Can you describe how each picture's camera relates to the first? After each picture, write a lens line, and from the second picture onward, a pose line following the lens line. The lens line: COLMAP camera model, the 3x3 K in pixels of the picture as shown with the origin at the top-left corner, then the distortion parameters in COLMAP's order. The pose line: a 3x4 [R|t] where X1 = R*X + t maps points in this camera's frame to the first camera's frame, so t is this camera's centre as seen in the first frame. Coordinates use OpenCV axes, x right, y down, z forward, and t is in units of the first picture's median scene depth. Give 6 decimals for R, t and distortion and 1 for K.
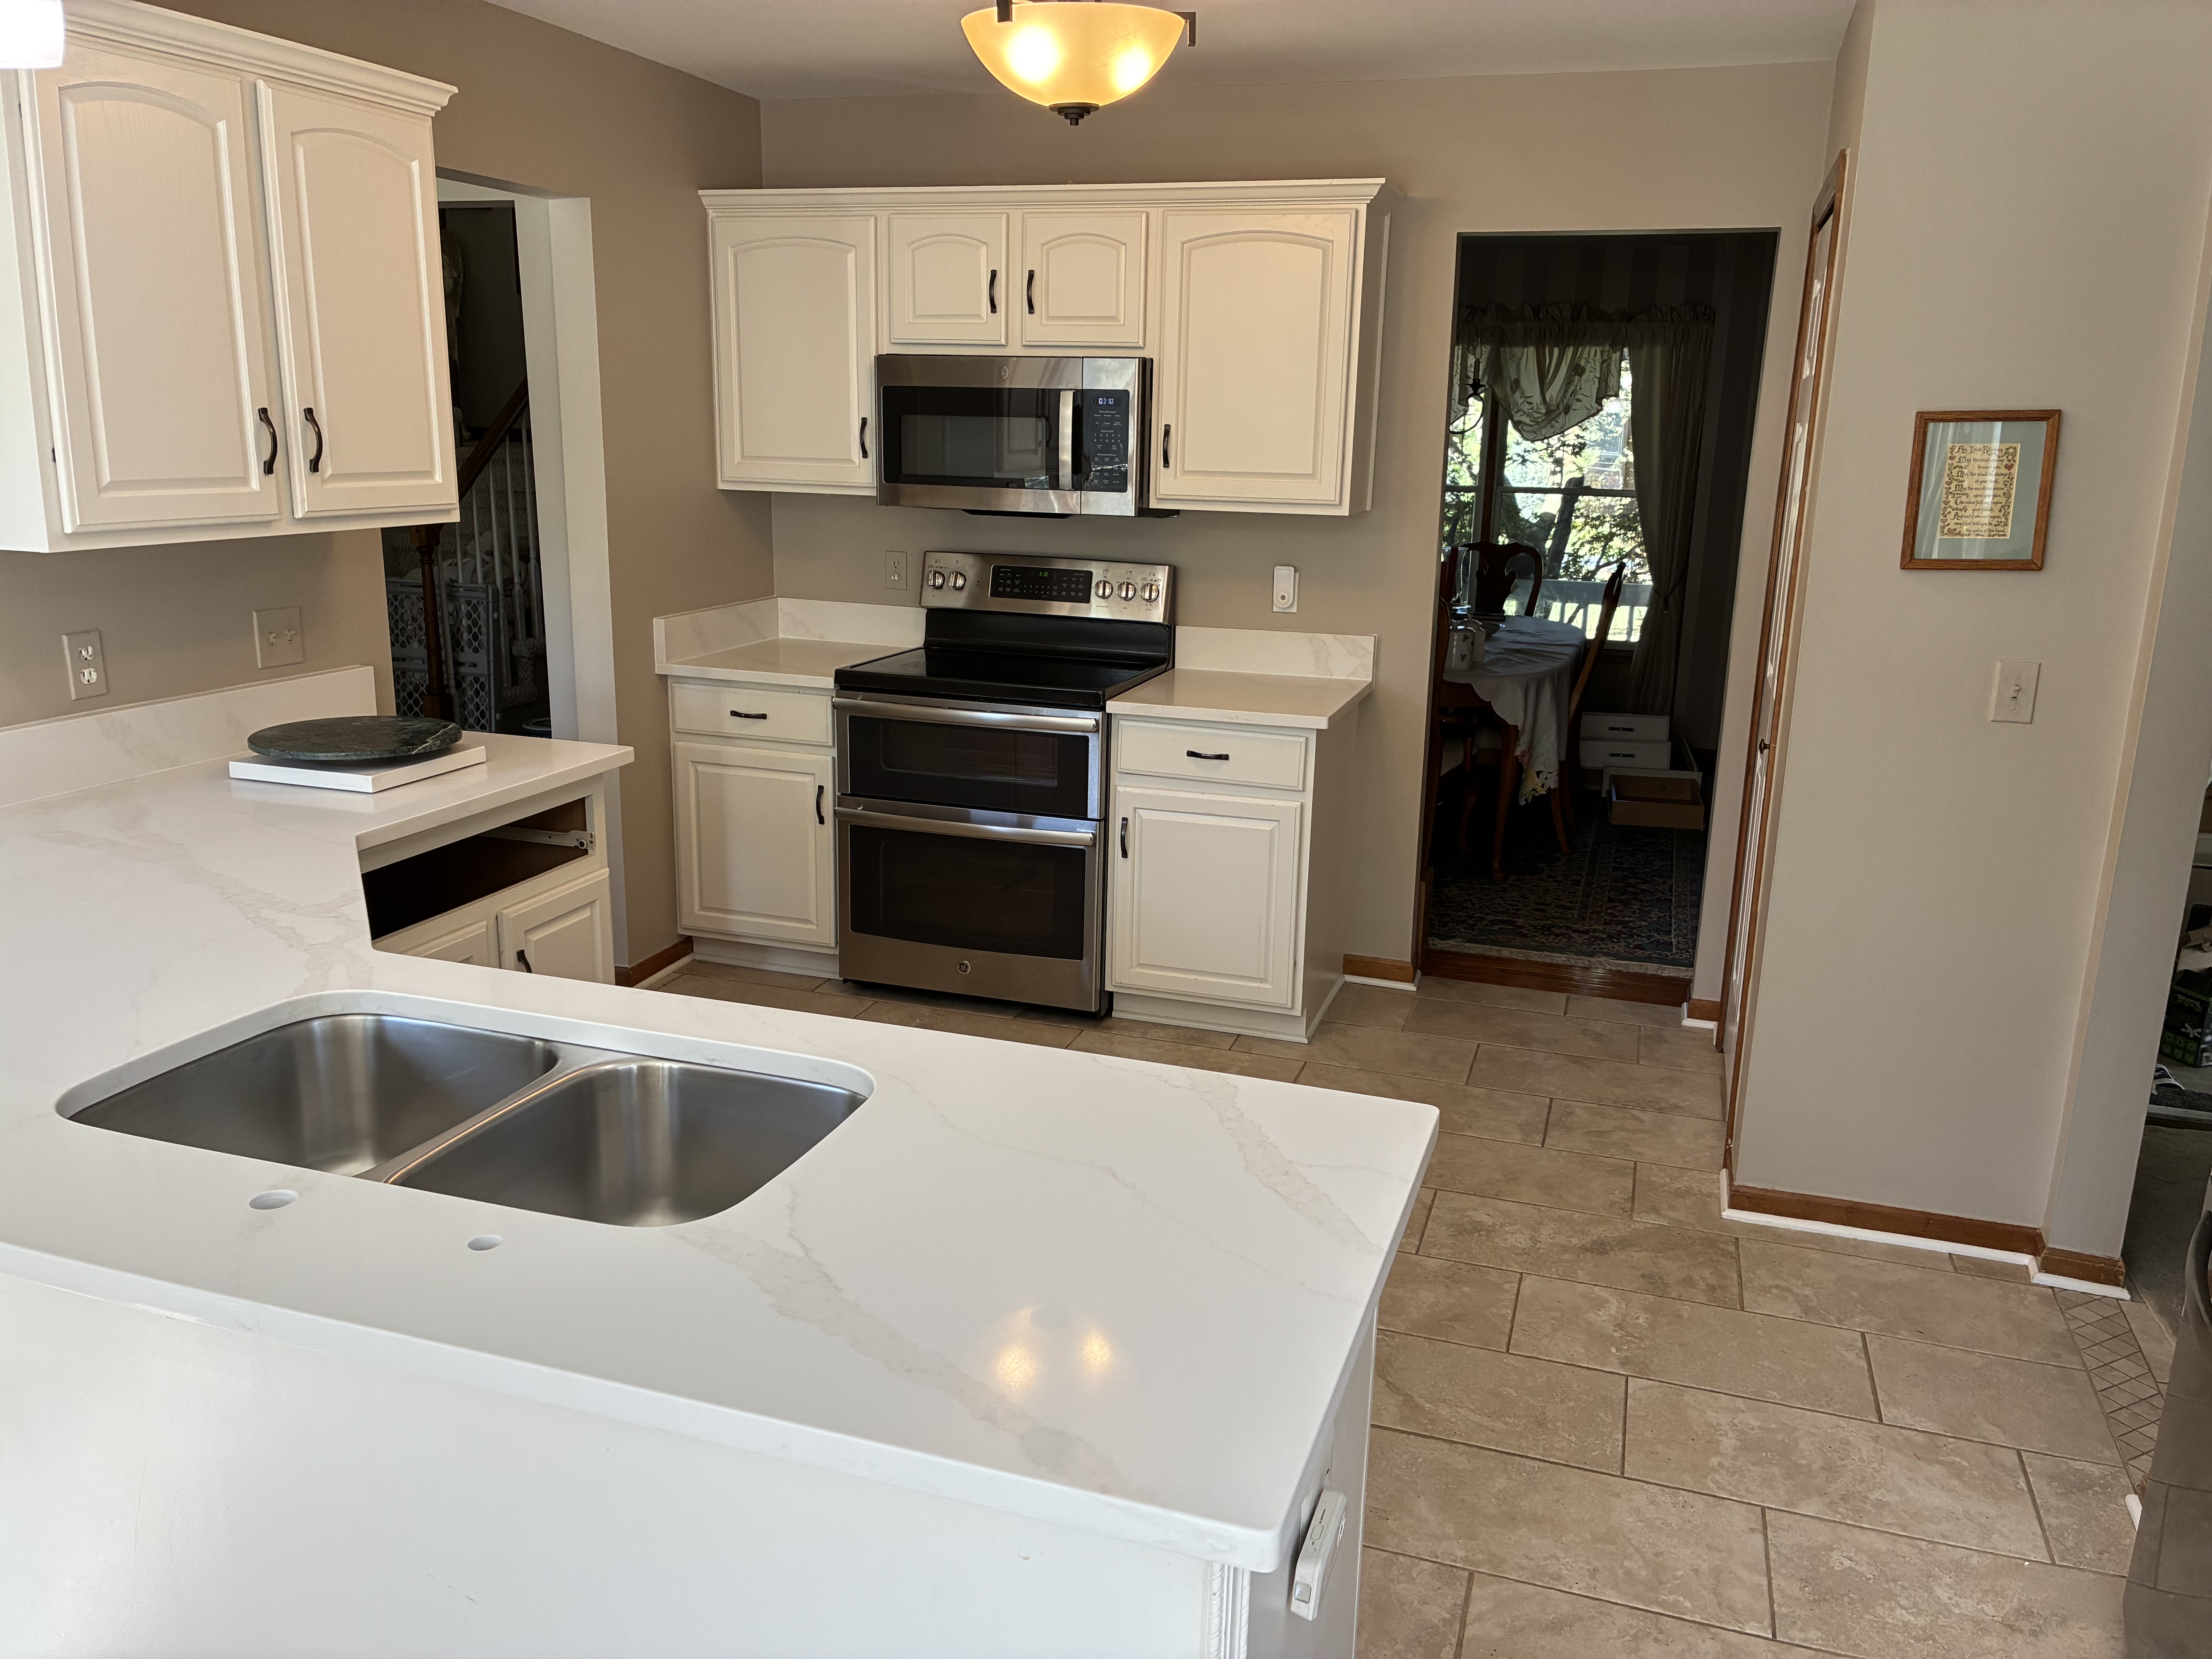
lens RADIAL K [[1642.5, 0, 1037.9], [0, 1642.5, 794.1], [0, 0, 1]] dist [0.046516, -0.063866]
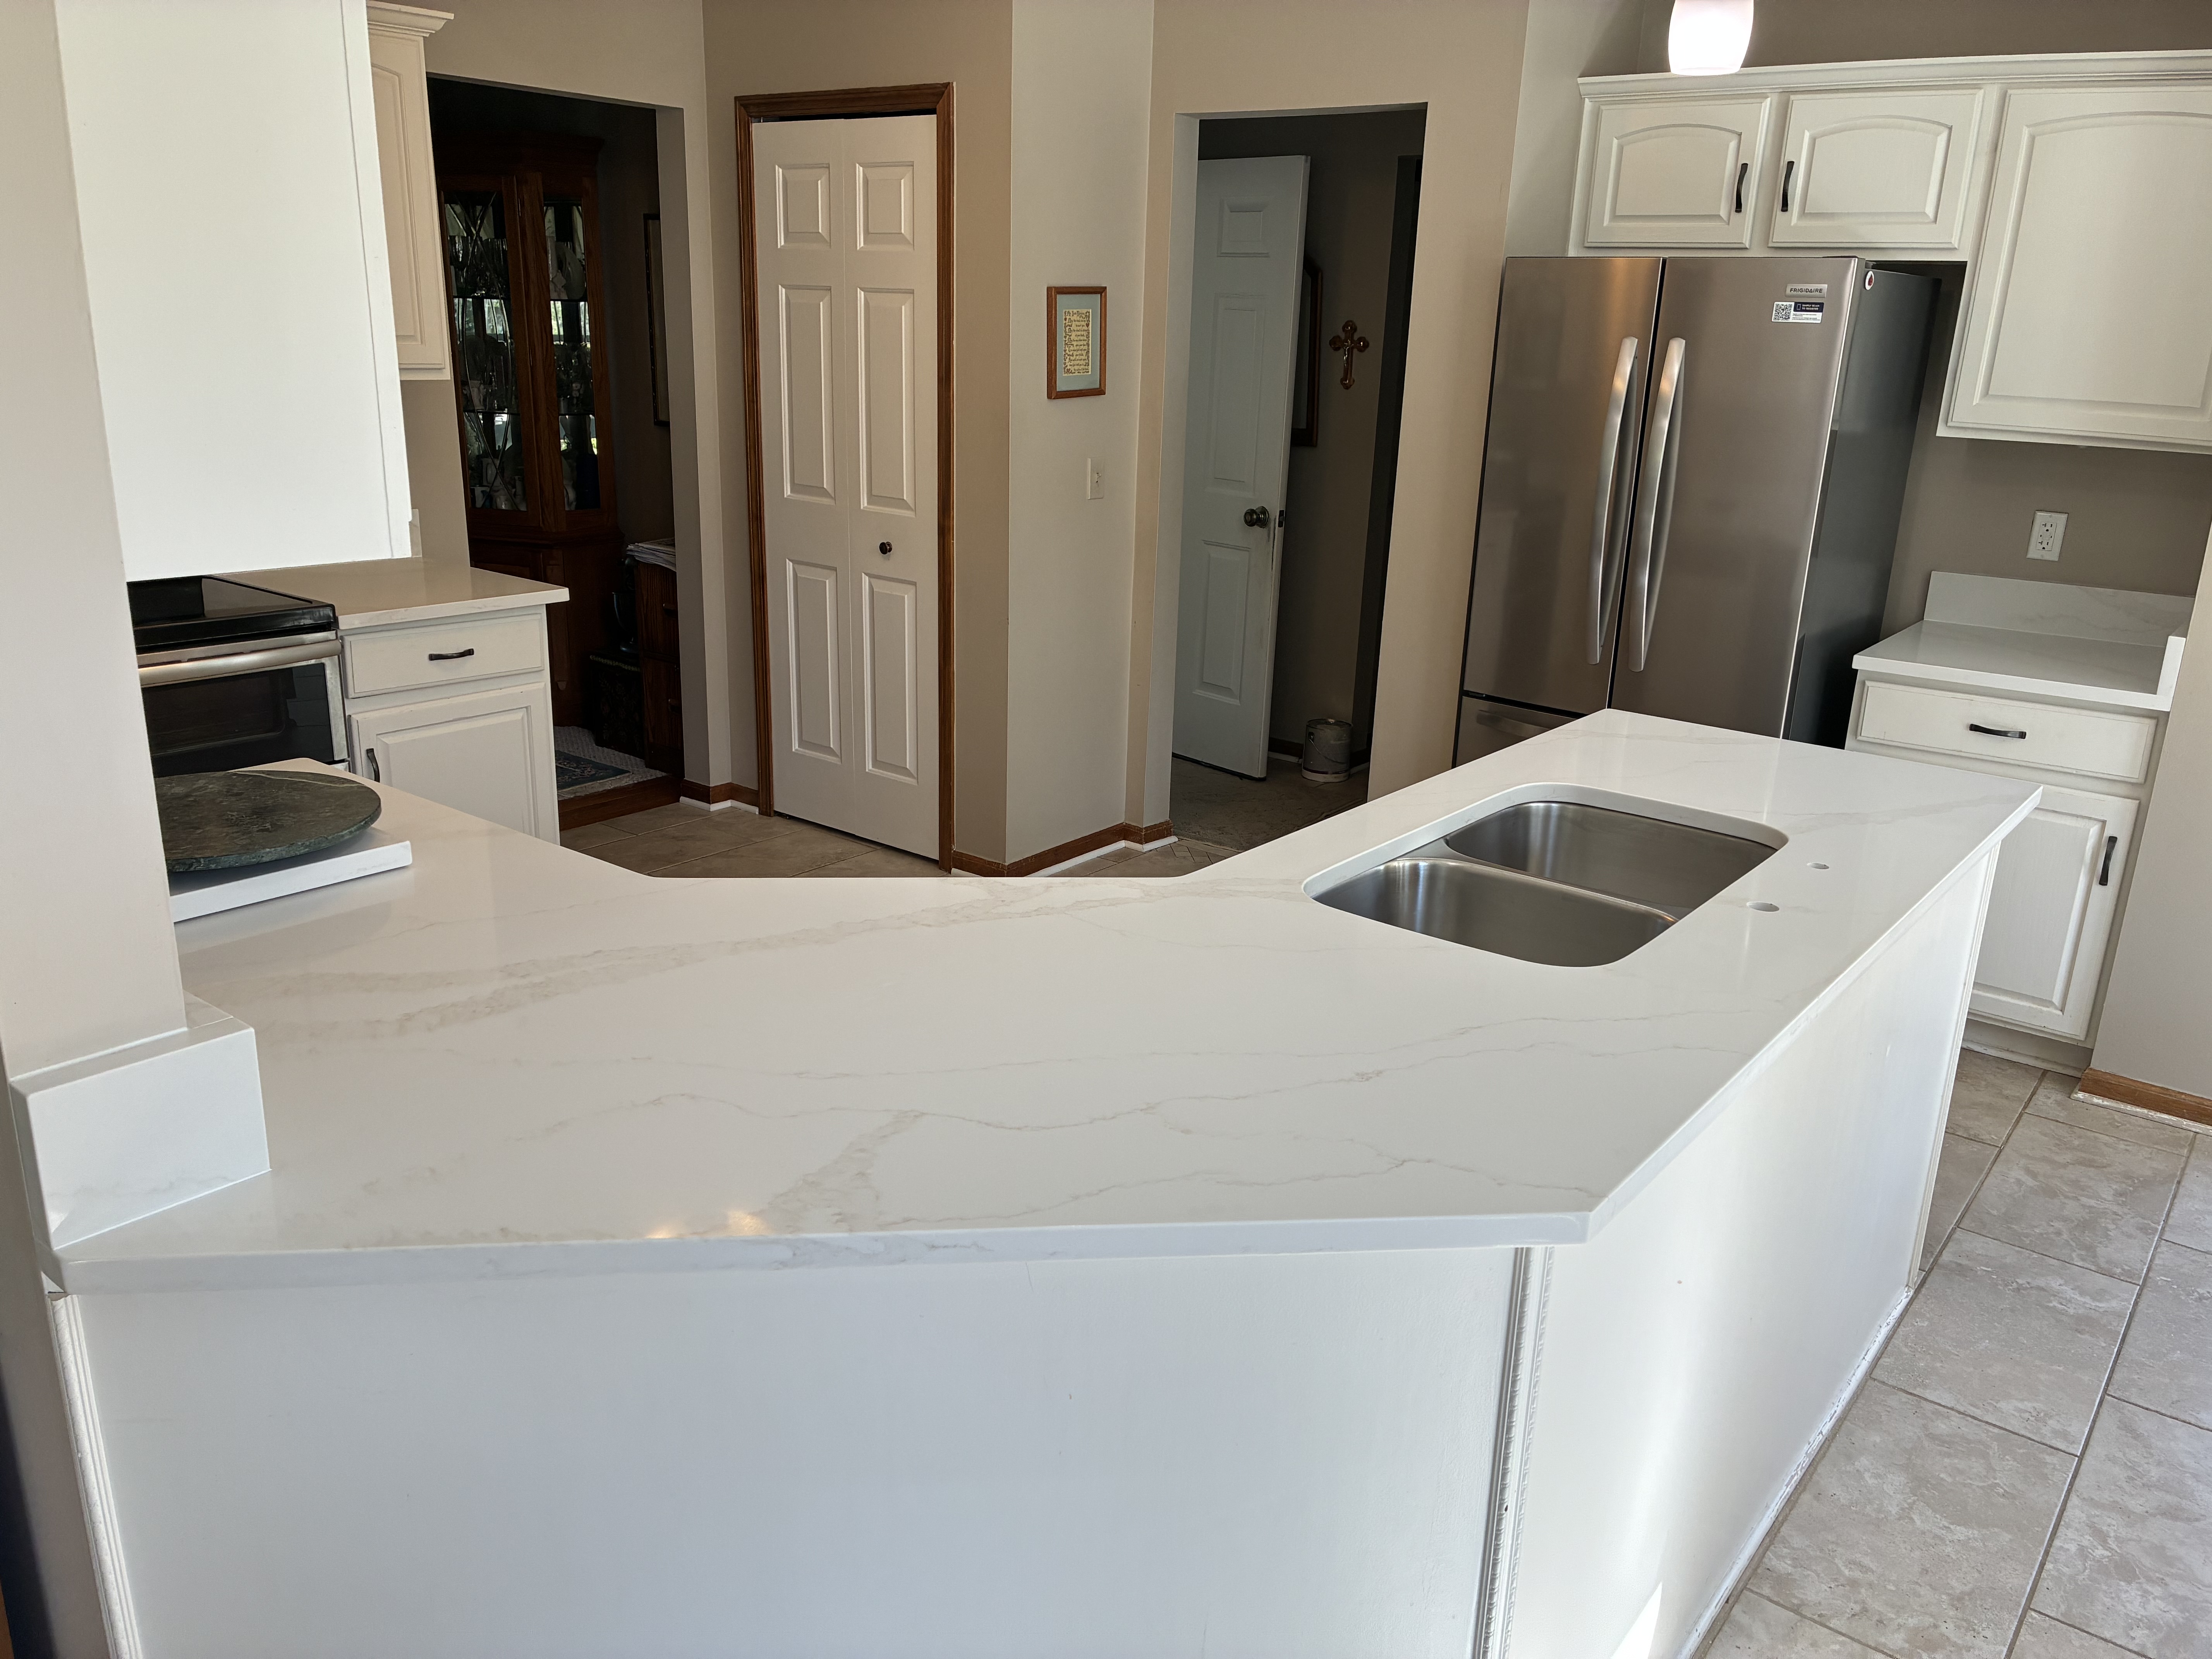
lens RADIAL K [[1692.5, 0, 1109.4], [0, 1692.5, 828.4], [0, 0, 1]] dist [-0.005650, -0.000433]
pose [[0.318308, -0.285847, 0.903865, -0.886084], [0.181877, 0.954159, 0.237702, -0.119681], [-0.930377, 0.088729, 0.355705, 0.463863]]
